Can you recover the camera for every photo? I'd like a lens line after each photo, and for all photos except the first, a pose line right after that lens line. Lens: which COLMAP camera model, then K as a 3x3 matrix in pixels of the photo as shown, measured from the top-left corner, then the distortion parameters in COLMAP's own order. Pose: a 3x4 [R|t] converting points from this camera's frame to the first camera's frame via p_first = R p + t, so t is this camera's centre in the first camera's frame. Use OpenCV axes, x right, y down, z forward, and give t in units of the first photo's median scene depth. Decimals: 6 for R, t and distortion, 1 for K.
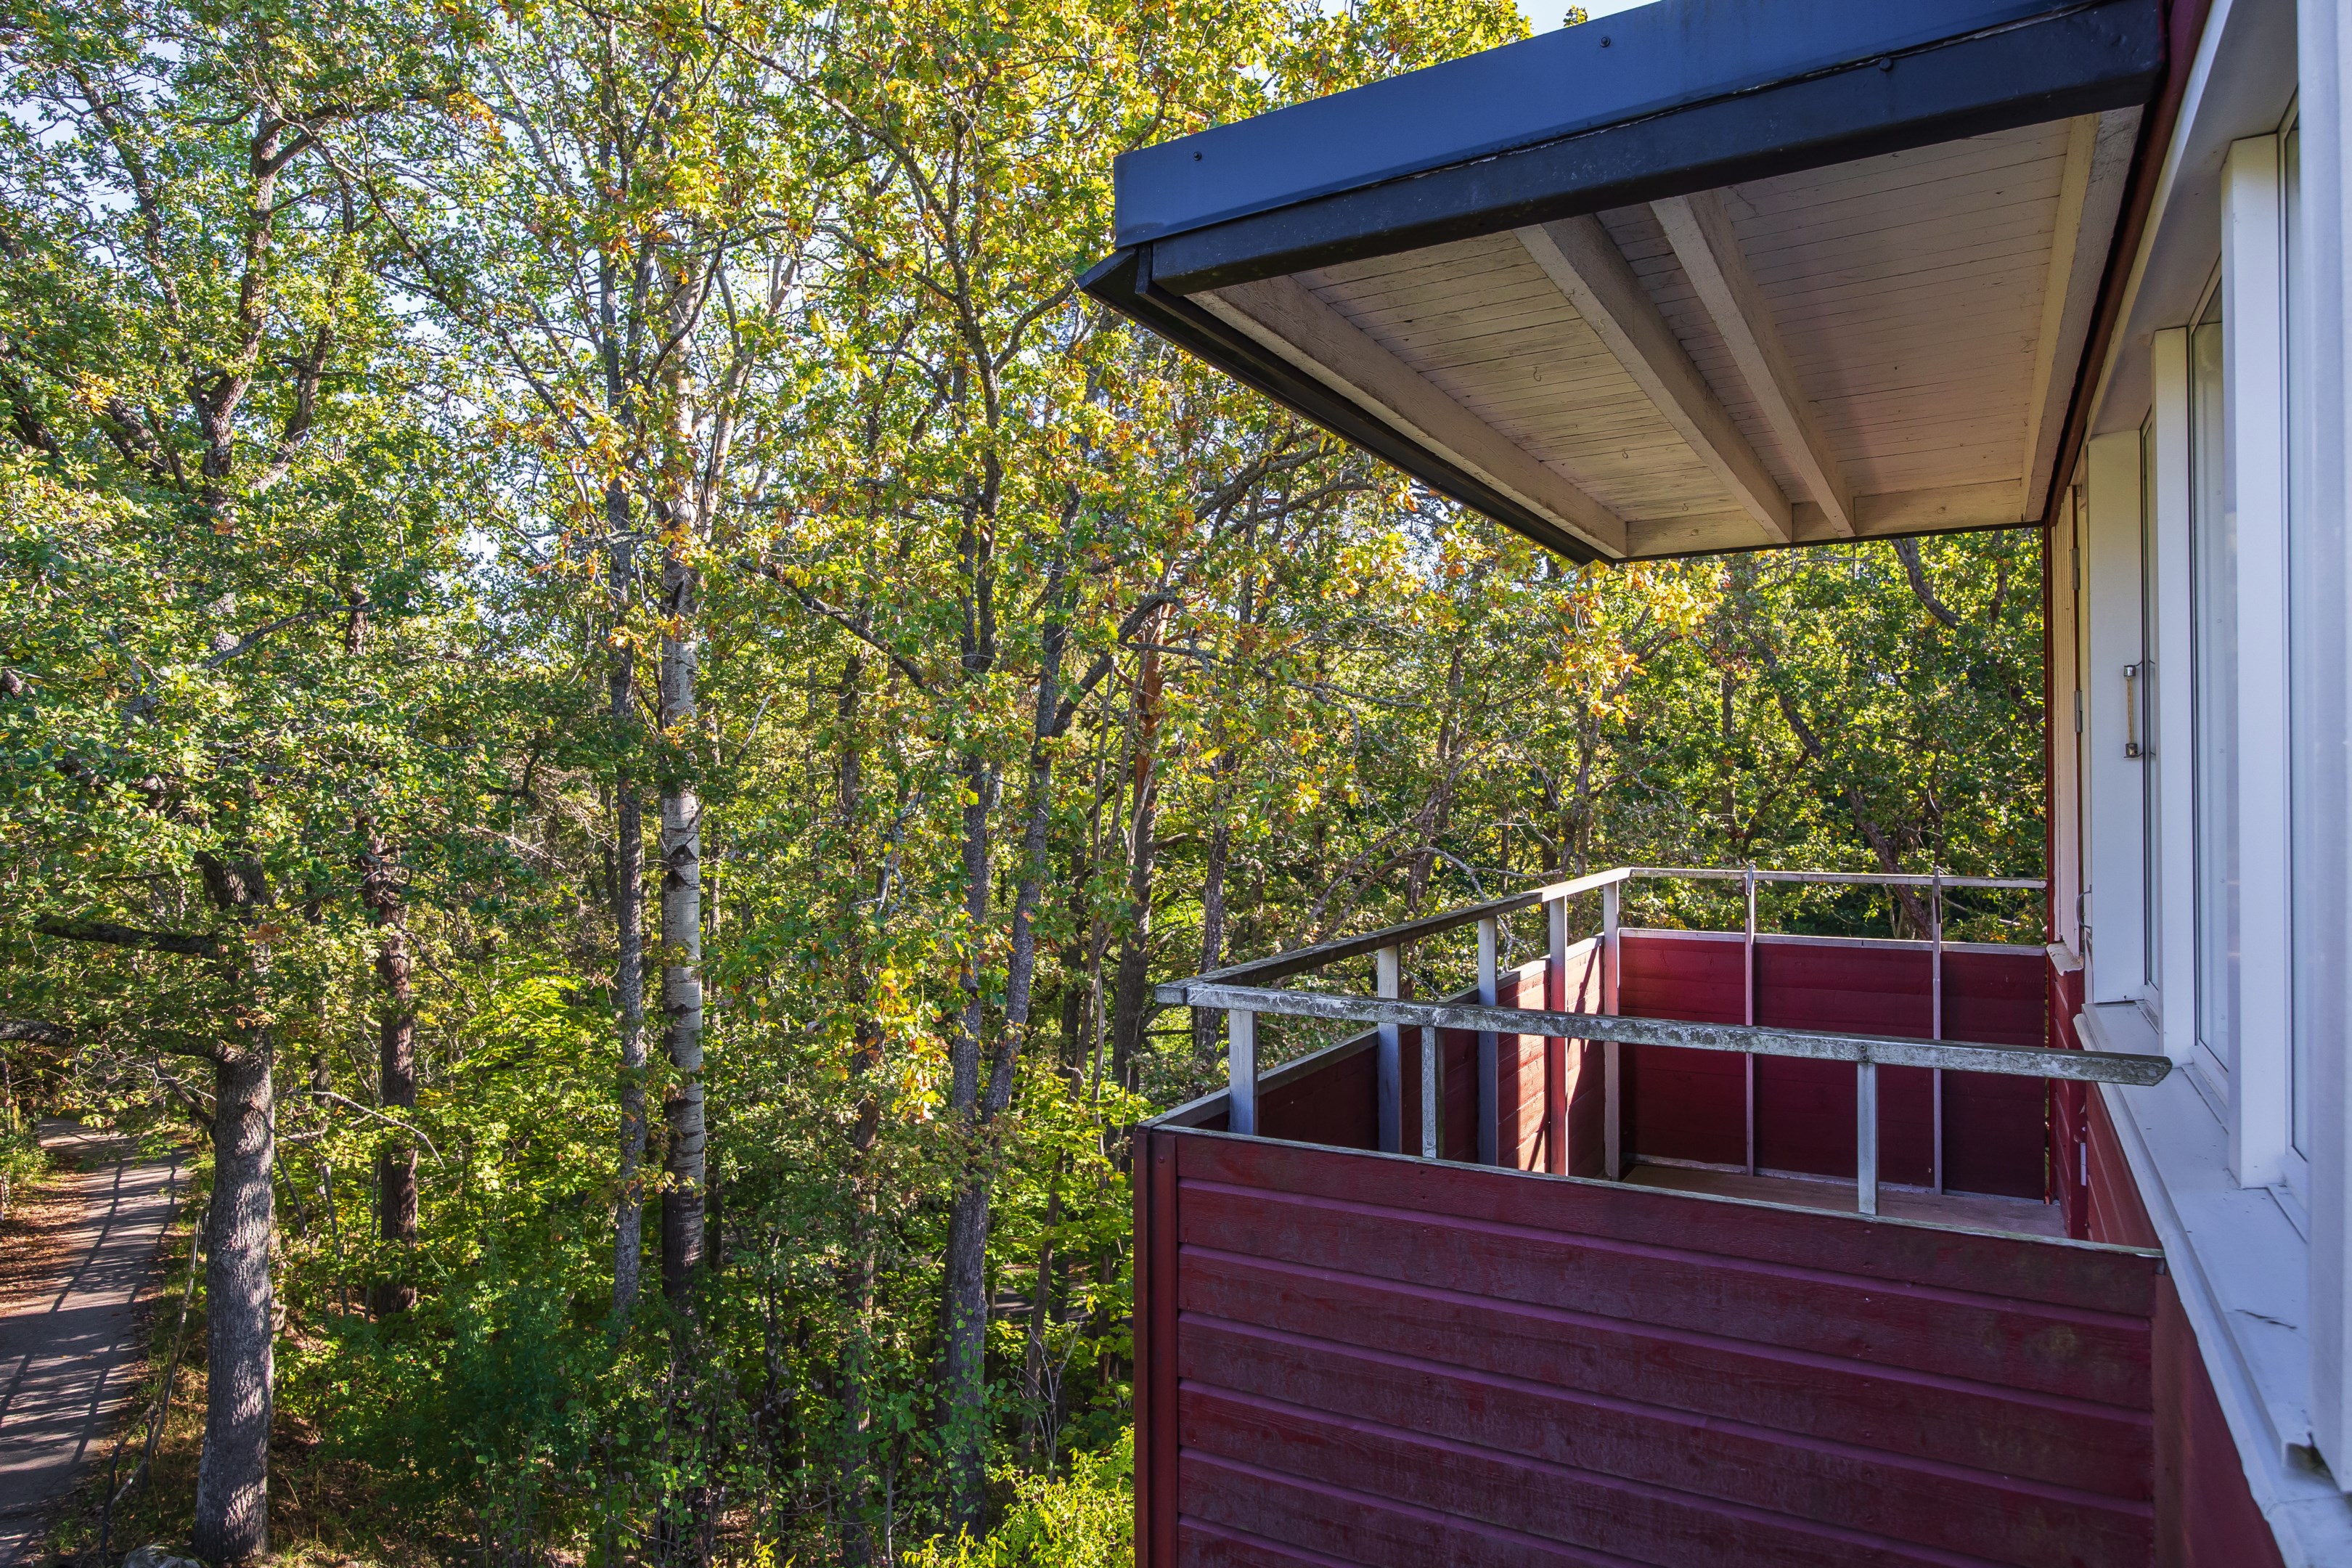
lens RADIAL K [[1433.3, 0, 1176.0], [0, 1433.3, 784.0], [0, 0, 1]] dist [0.003513, 0.000053]
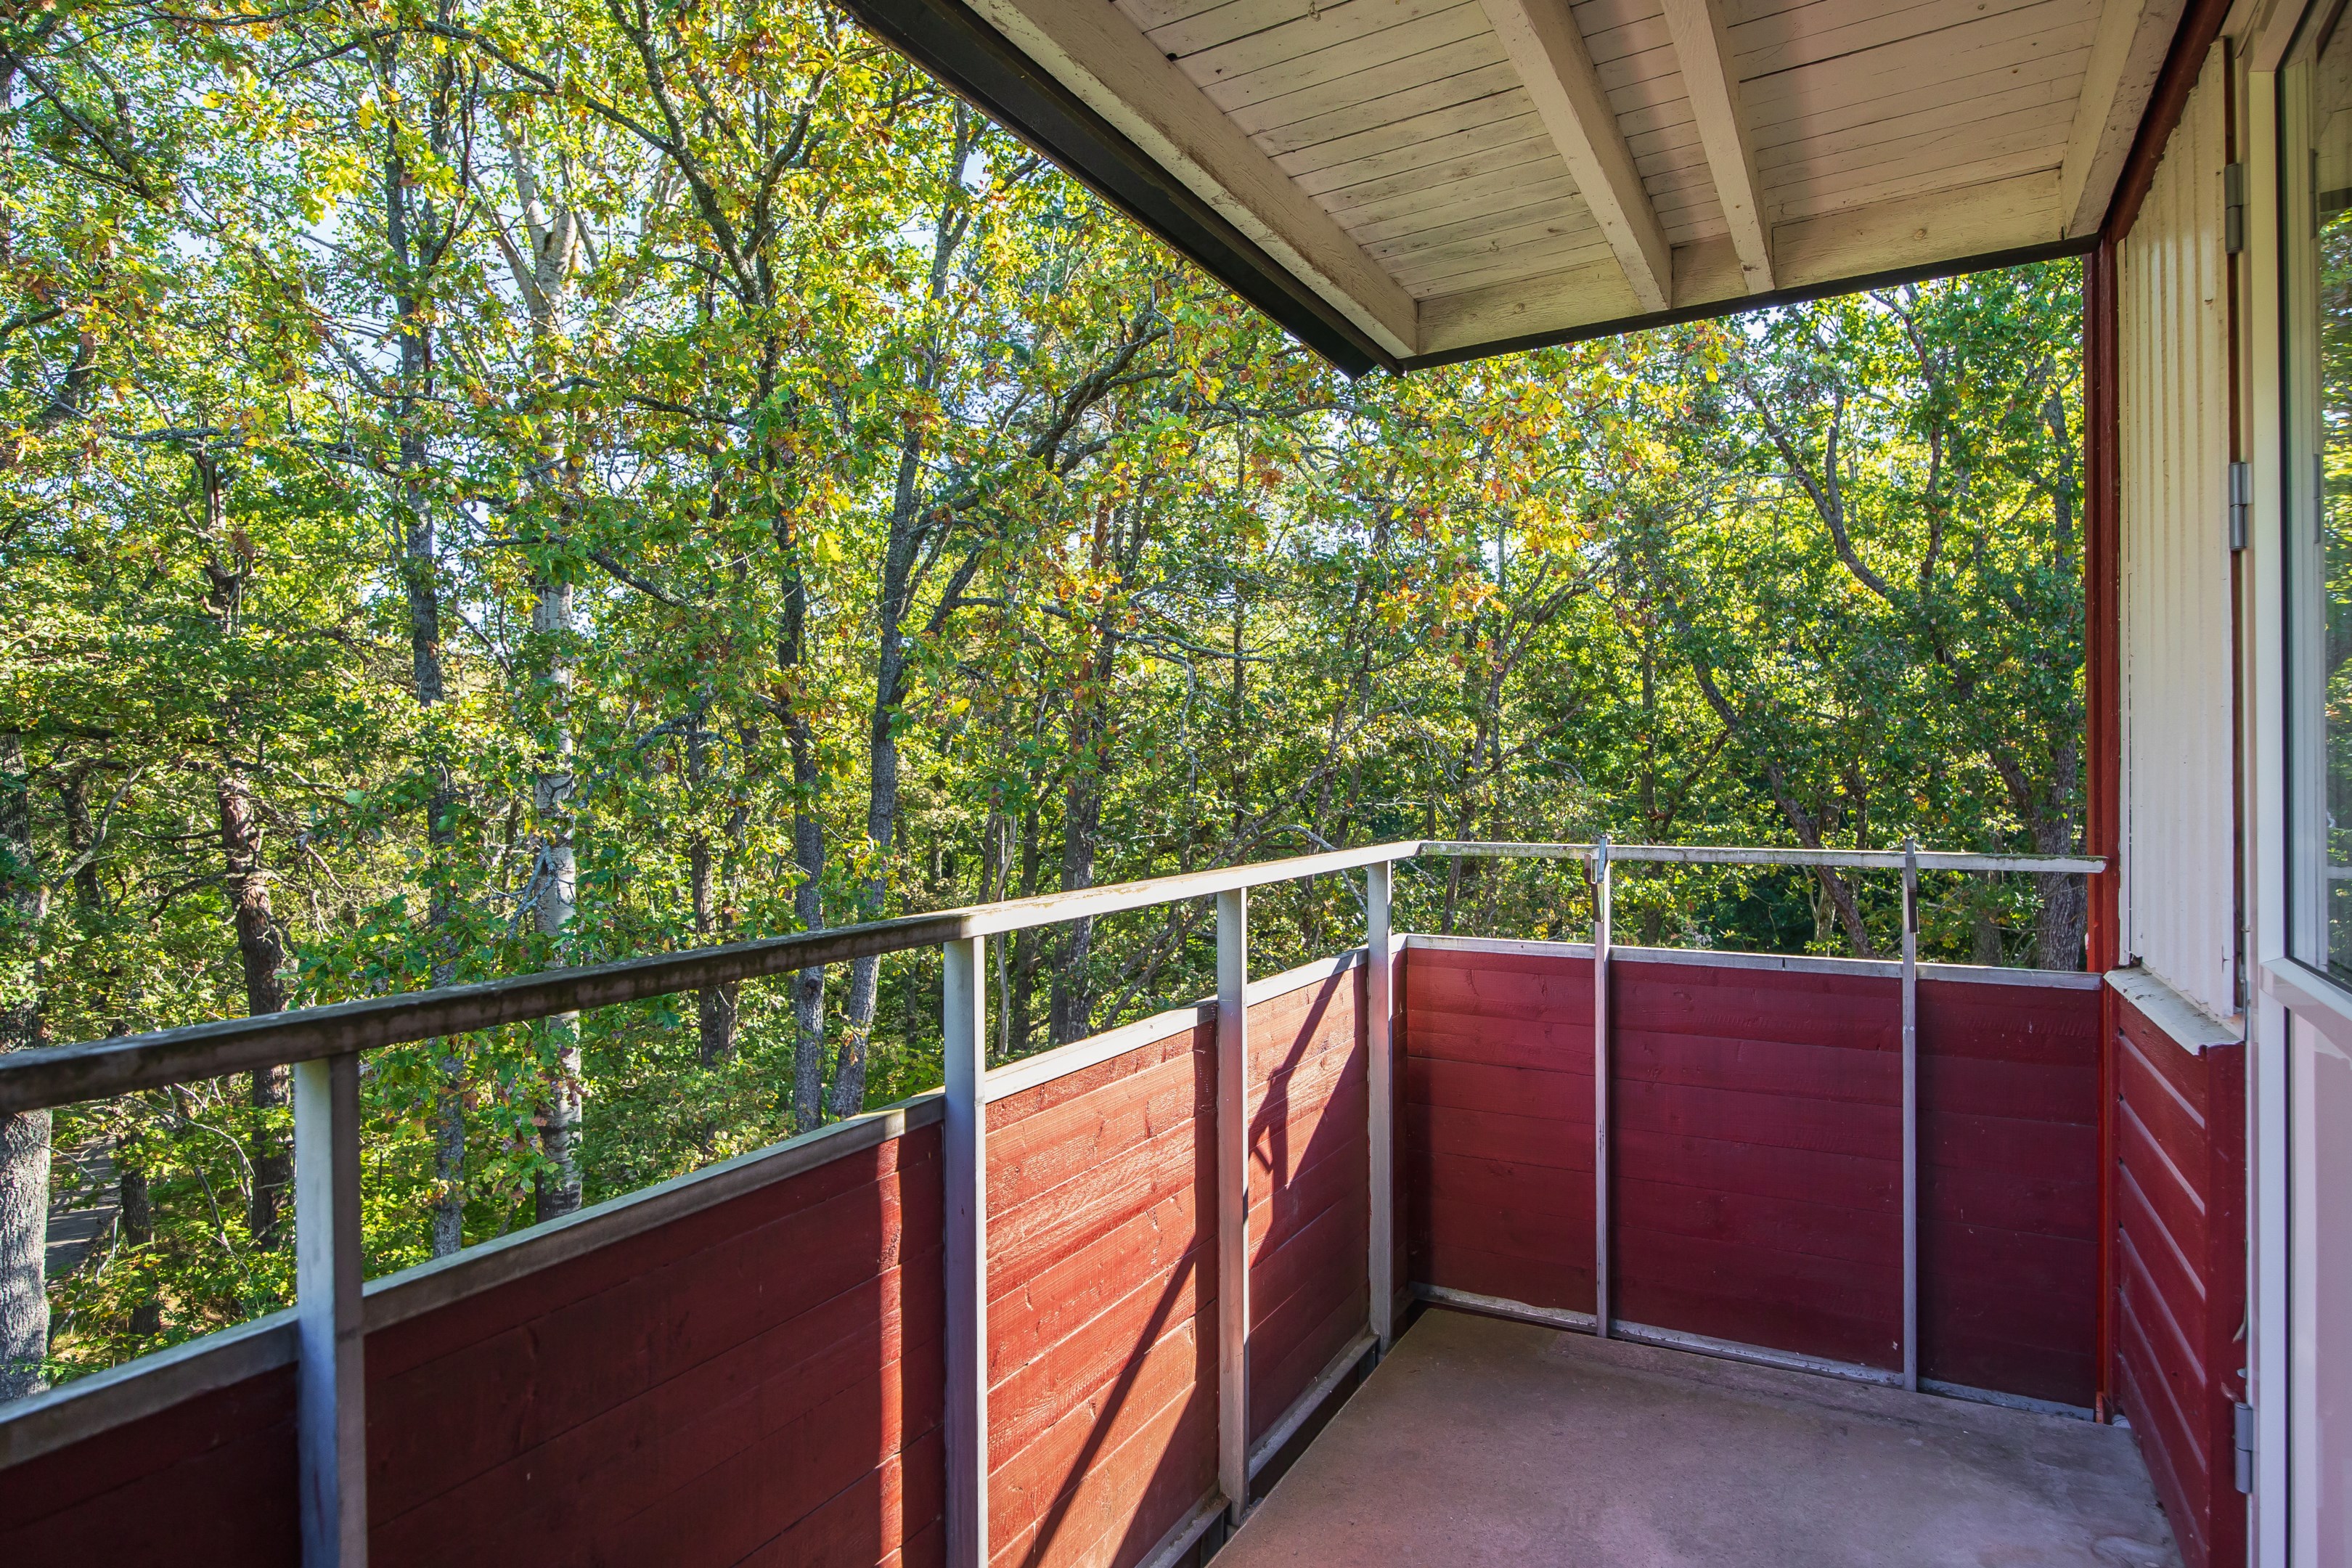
lens RADIAL K [[1252.3, 0, 1176.0], [0, 1252.3, 784.0], [0, 0, 1]] dist [-0.003843, -0.000282]
pose [[0.999984, -0.000230, -0.005726, 0.236771], [0.000256, 0.999990, 0.004469, 0.034262], [0.005725, -0.004470, 0.999974, 0.496634]]
